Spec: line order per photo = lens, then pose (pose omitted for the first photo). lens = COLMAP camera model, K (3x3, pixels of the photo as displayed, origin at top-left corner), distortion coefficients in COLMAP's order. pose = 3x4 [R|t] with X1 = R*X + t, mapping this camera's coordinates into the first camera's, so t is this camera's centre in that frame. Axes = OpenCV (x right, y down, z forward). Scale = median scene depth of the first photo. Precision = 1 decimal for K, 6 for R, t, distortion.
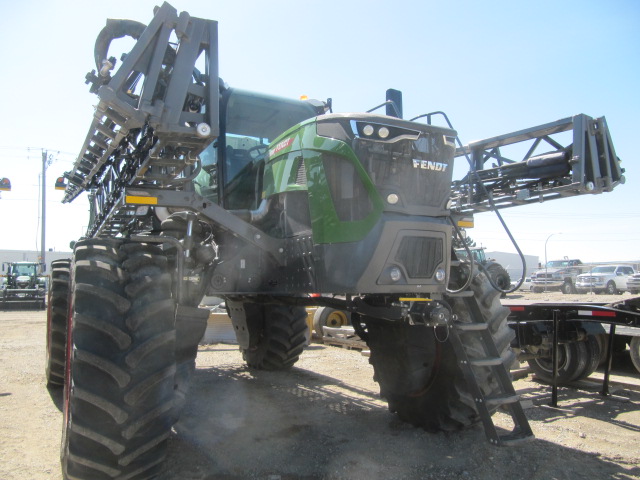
lens RADIAL K [[533.4, 0, 317.7], [0, 533.4, 241.1], [0, 0, 1]] dist [-0.044989, 0.017226]
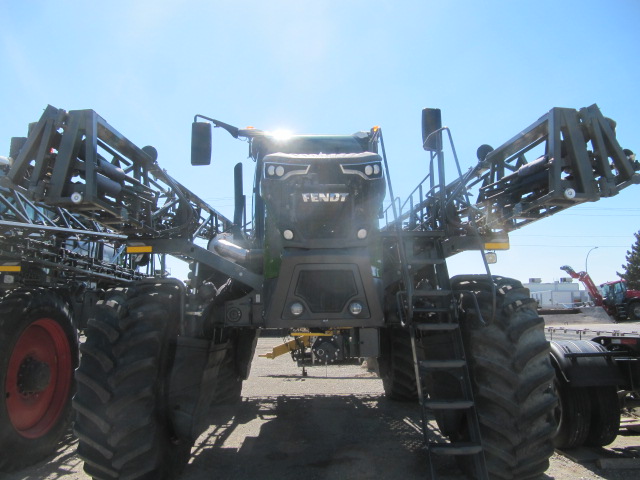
lens RADIAL K [[533.4, 0, 317.7], [0, 533.4, 241.1], [0, 0, 1]] dist [-0.044989, 0.017226]
pose [[0.880089, -0.072607, -0.469224, 0.605411], [0.049912, 0.996911, -0.060644, -0.002124], [0.472178, 0.029953, 0.880994, 0.117900]]
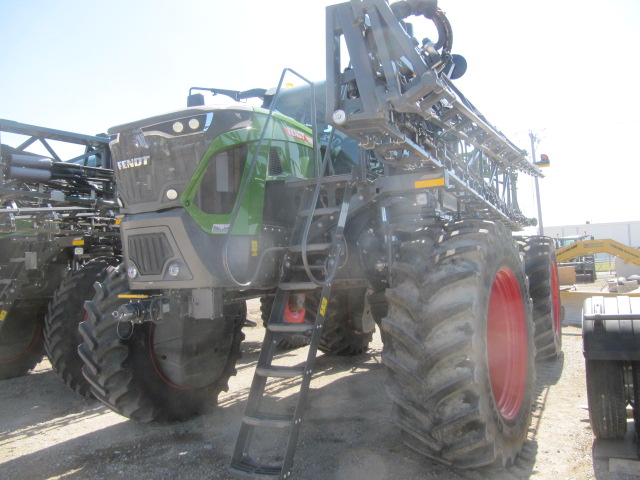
lens RADIAL K [[533.4, 0, 317.7], [0, 533.4, 241.1], [0, 0, 1]] dist [-0.044989, 0.017226]
pose [[0.516154, -0.069372, -0.853682, 1.133591], [0.115581, 0.993239, -0.010830, 0.050051], [0.848661, -0.093080, 0.520682, 0.703238]]
